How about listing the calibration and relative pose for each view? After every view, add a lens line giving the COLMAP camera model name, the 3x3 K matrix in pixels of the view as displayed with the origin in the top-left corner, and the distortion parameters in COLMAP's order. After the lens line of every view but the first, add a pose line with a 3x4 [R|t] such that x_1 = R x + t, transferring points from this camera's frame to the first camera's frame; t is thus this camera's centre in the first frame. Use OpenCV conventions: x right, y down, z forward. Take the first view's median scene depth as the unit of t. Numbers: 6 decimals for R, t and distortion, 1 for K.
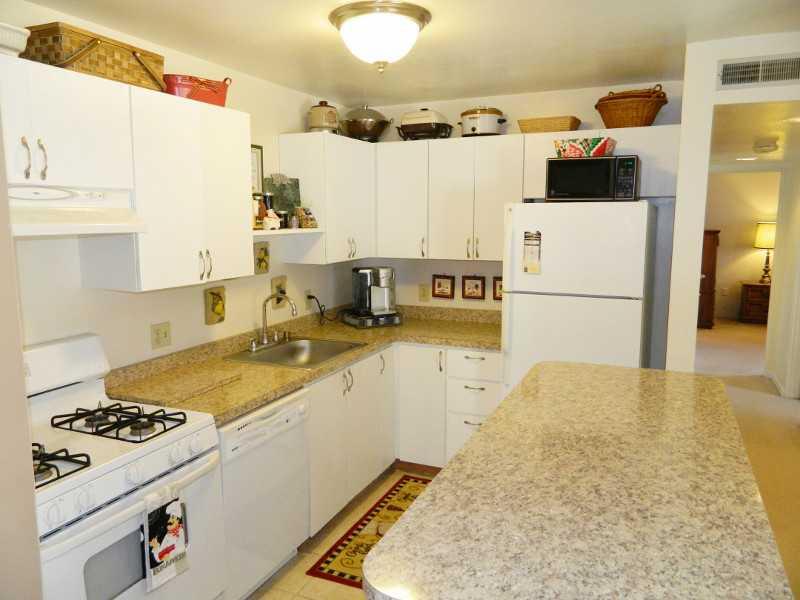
lens RADIAL K [[595.7, 0, 400.0], [0, 595.7, 300.0], [0, 0, 1]] dist [0.001549, -0.000098]
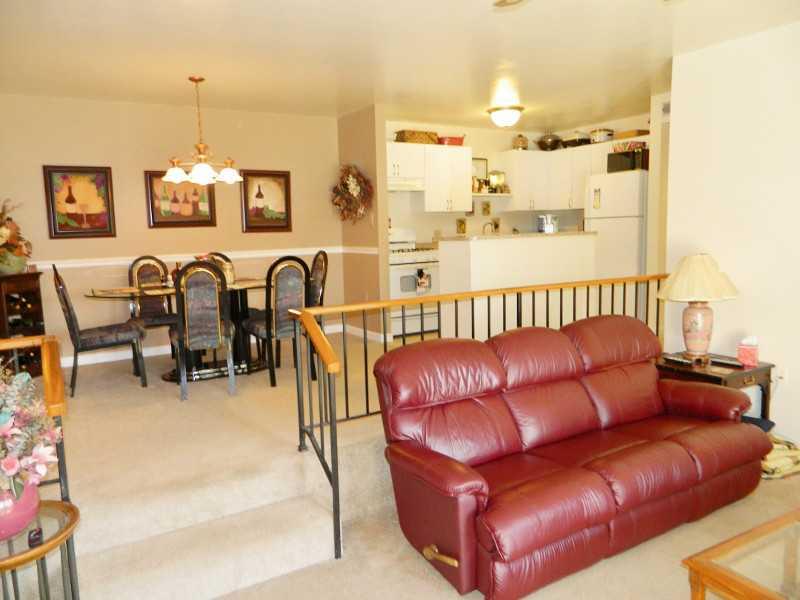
lens RADIAL K [[595.7, 0, 400.0], [0, 595.7, 300.0], [0, 0, 1]] dist [0.001549, -0.000098]
pose [[0.826139, 0.048962, -0.561335, 0.773275], [-0.055927, 0.998423, 0.004776, 0.280462], [0.560684, 0.027448, 0.827575, -1.027227]]
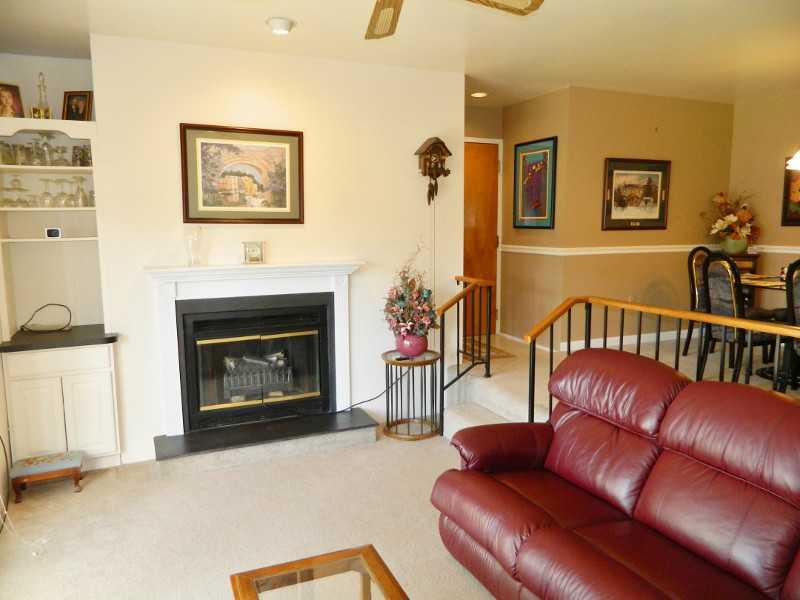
lens RADIAL K [[595.7, 0, 400.0], [0, 595.7, 300.0], [0, 0, 1]] dist [0.001549, -0.000098]
pose [[-0.667316, 0.101710, -0.737797, 1.112196], [-0.101706, 0.968906, 0.225559, 0.115660], [0.737798, 0.225557, -0.636222, 0.048538]]
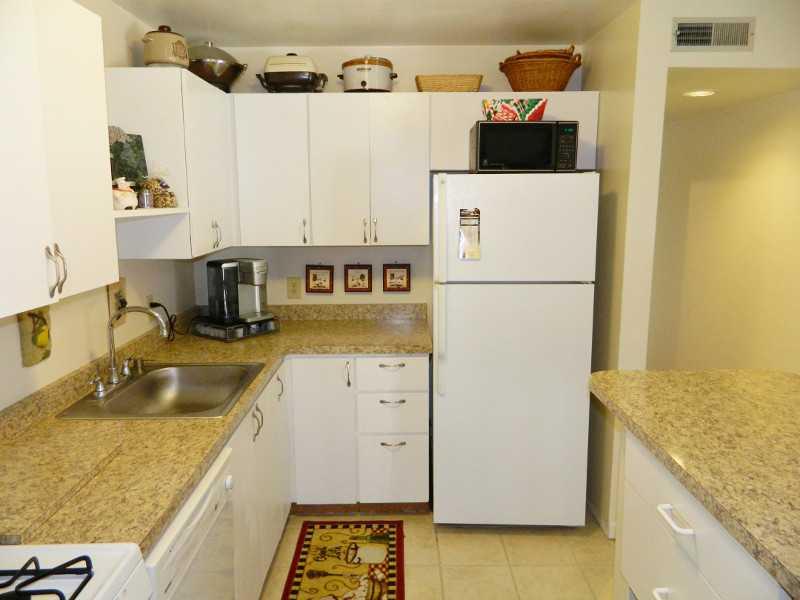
lens RADIAL K [[595.7, 0, 400.0], [0, 595.7, 300.0], [0, 0, 1]] dist [0.001549, -0.000098]
pose [[0.911866, -0.071130, 0.404279, -0.191061], [0.059073, 0.997360, 0.042238, -0.026534], [-0.406216, -0.014633, 0.913660, 0.254371]]
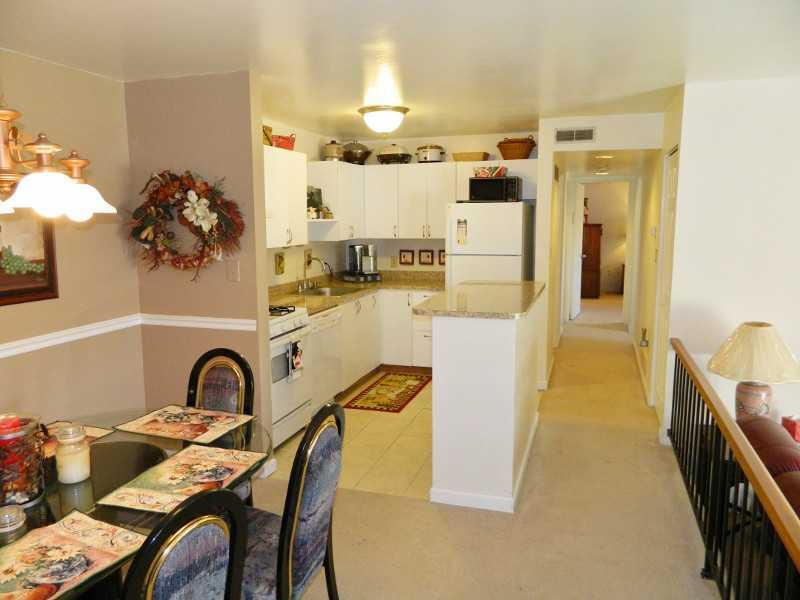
lens RADIAL K [[595.7, 0, 400.0], [0, 595.7, 300.0], [0, 0, 1]] dist [0.001549, -0.000098]
pose [[0.994192, -0.019272, 0.105883, -0.134855], [0.019681, 0.999802, -0.002816, 0.111927], [-0.105808, 0.004884, 0.994375, -0.656080]]
